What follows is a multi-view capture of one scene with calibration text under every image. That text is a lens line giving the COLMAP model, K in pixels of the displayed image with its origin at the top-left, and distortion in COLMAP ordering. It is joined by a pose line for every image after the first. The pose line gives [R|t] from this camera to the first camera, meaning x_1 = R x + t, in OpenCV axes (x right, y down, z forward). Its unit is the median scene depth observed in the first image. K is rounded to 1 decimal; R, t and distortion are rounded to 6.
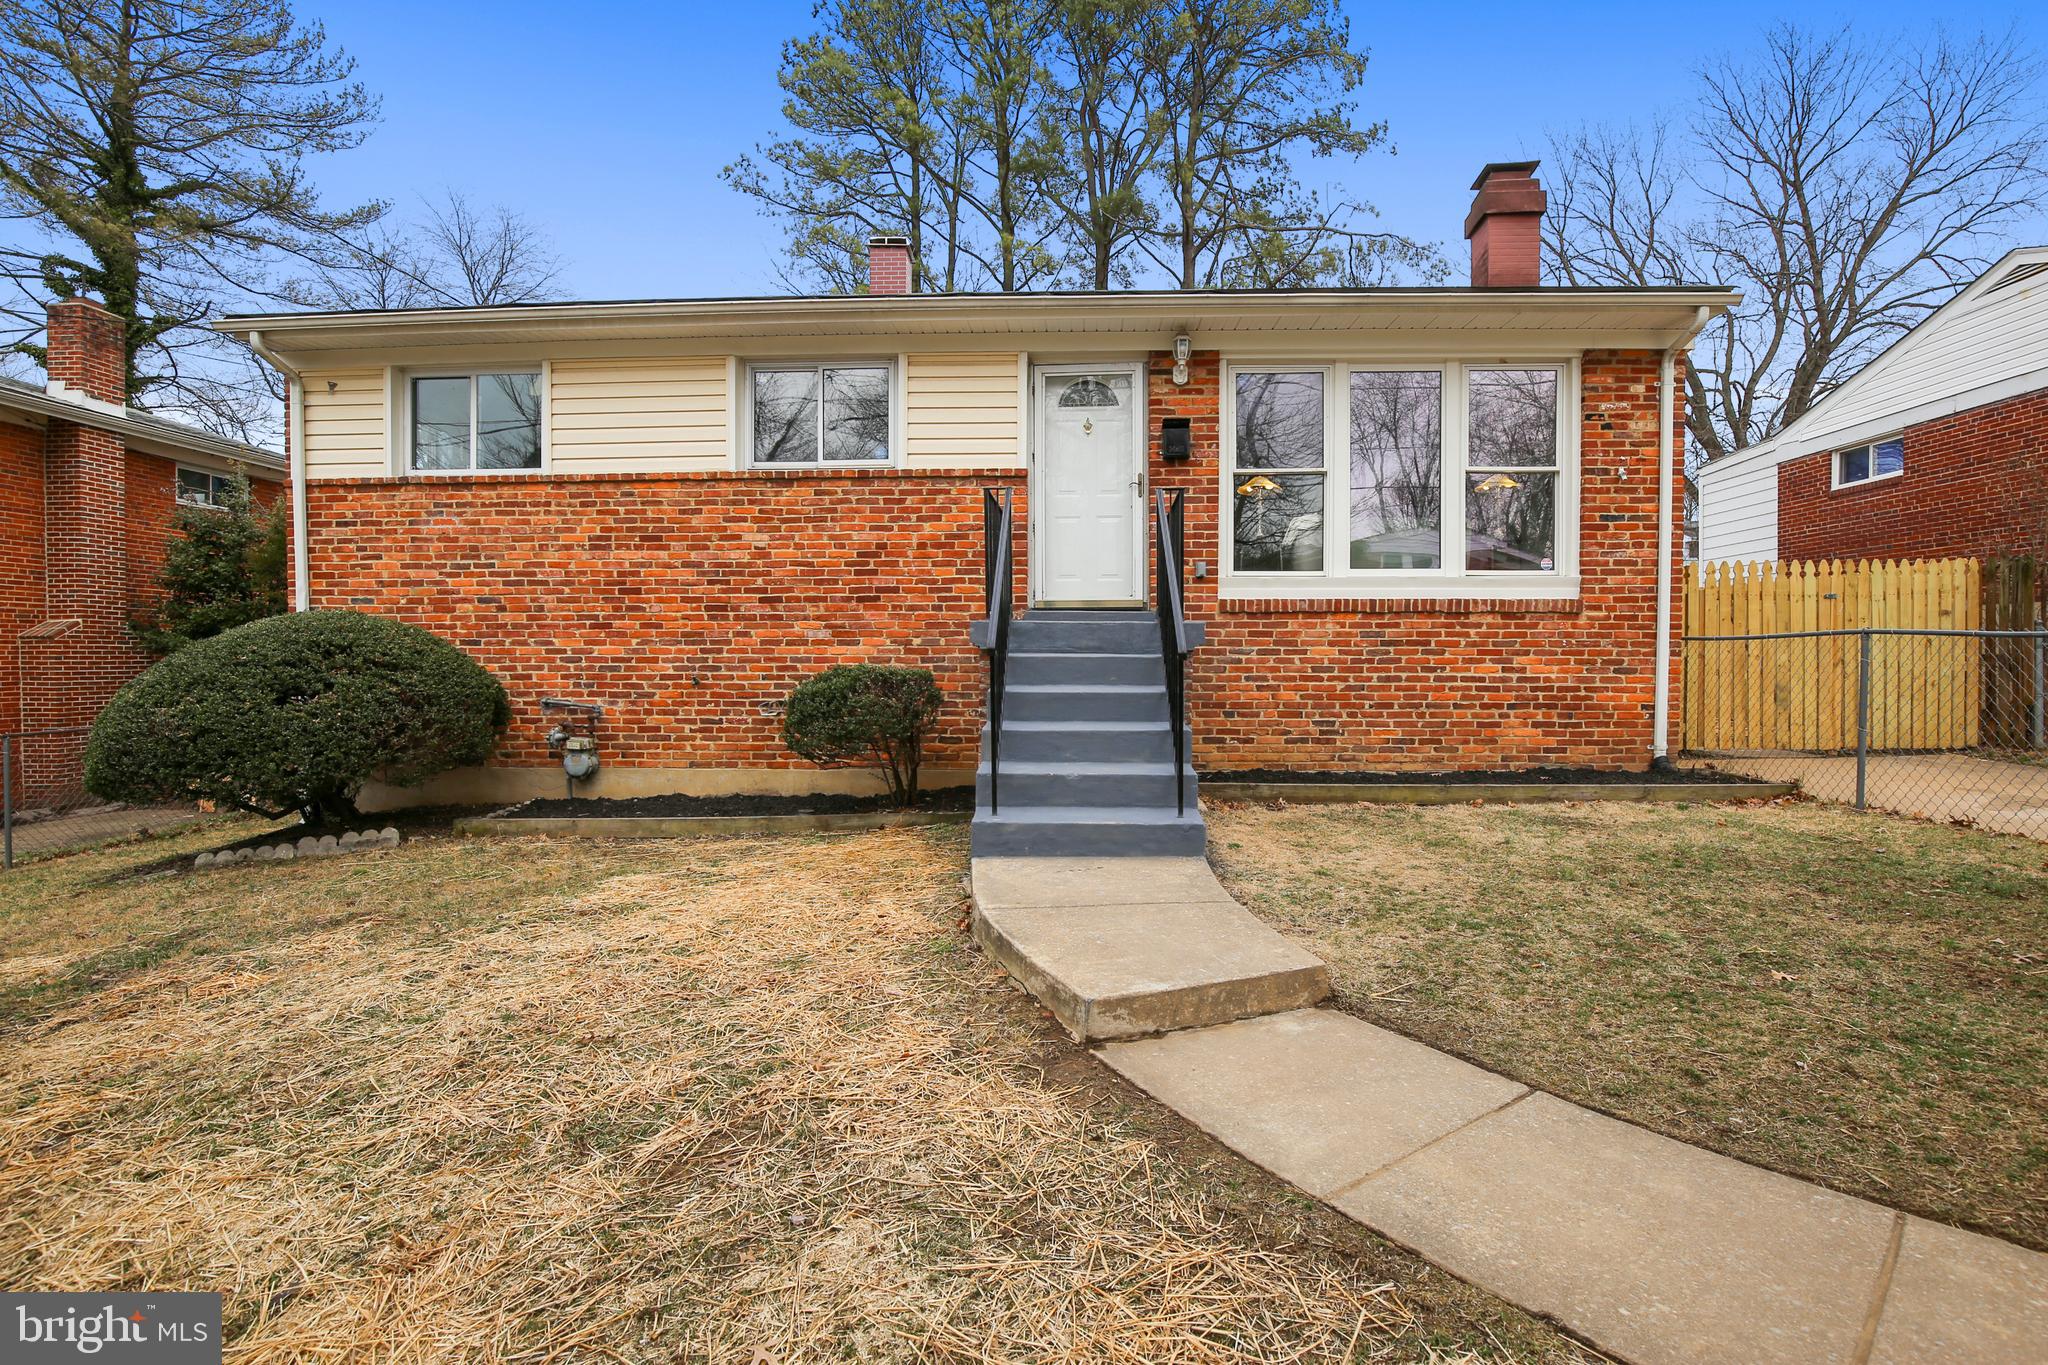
lens RADIAL K [[962.0, 0, 1027.6], [0, 962.0, 691.4], [0, 0, 1]] dist [-0.029073, 0.001335]
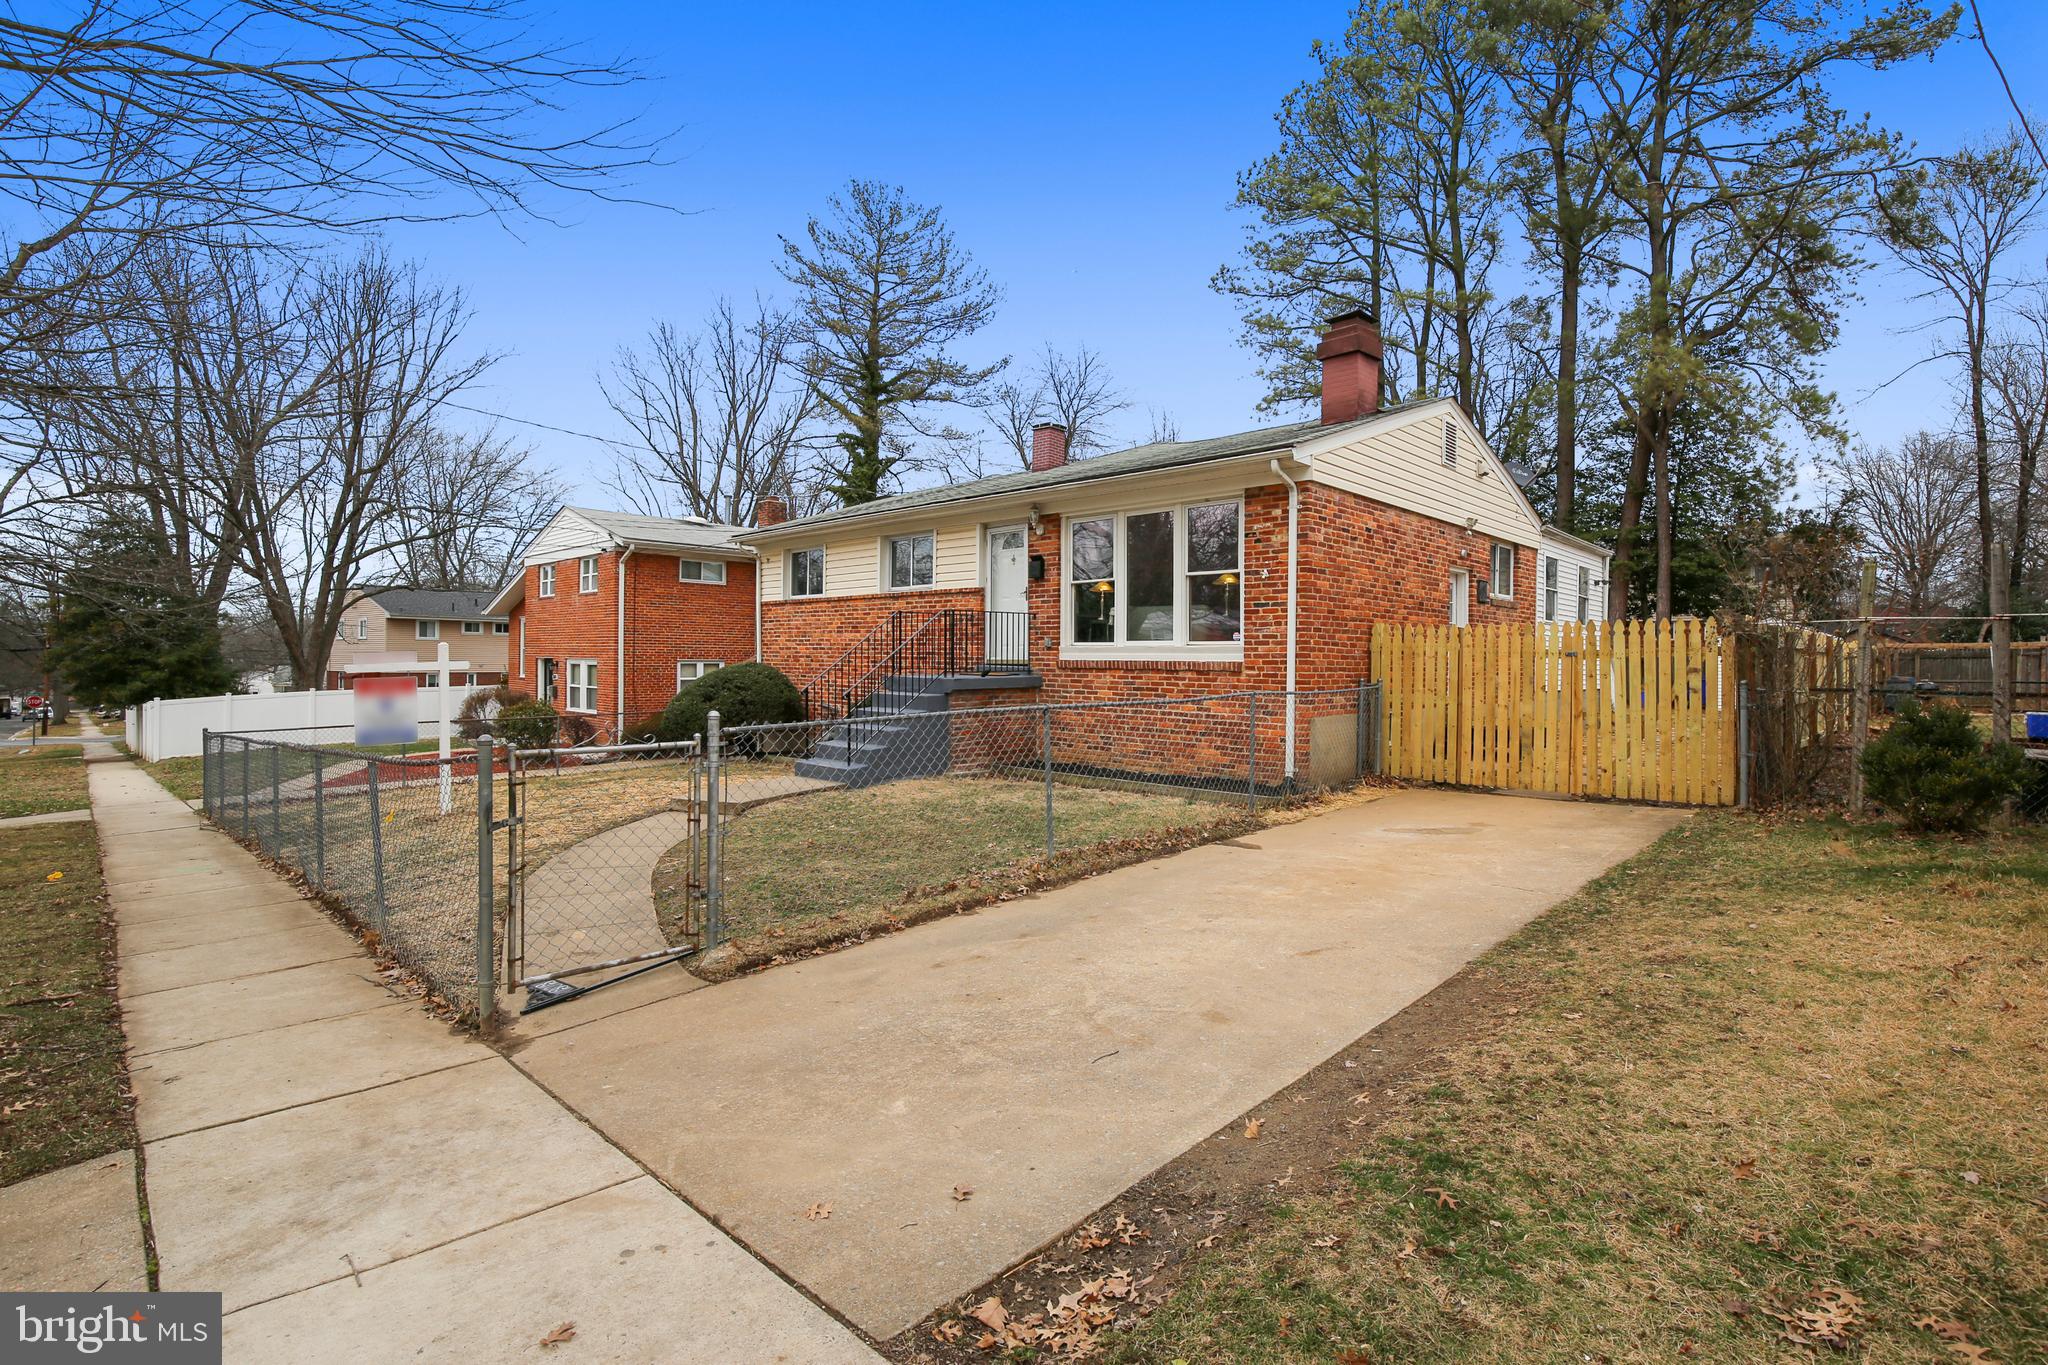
lens RADIAL K [[962.0, 0, 1027.0], [0, 962.0, 668.3], [0, 0, 1]] dist [-0.029073, 0.001335]
pose [[0.748565, 0.012593, -0.662941, 1.261530], [-0.030178, 0.999431, -0.015091, -0.054212], [0.662374, 0.031303, 0.748519, -0.288395]]
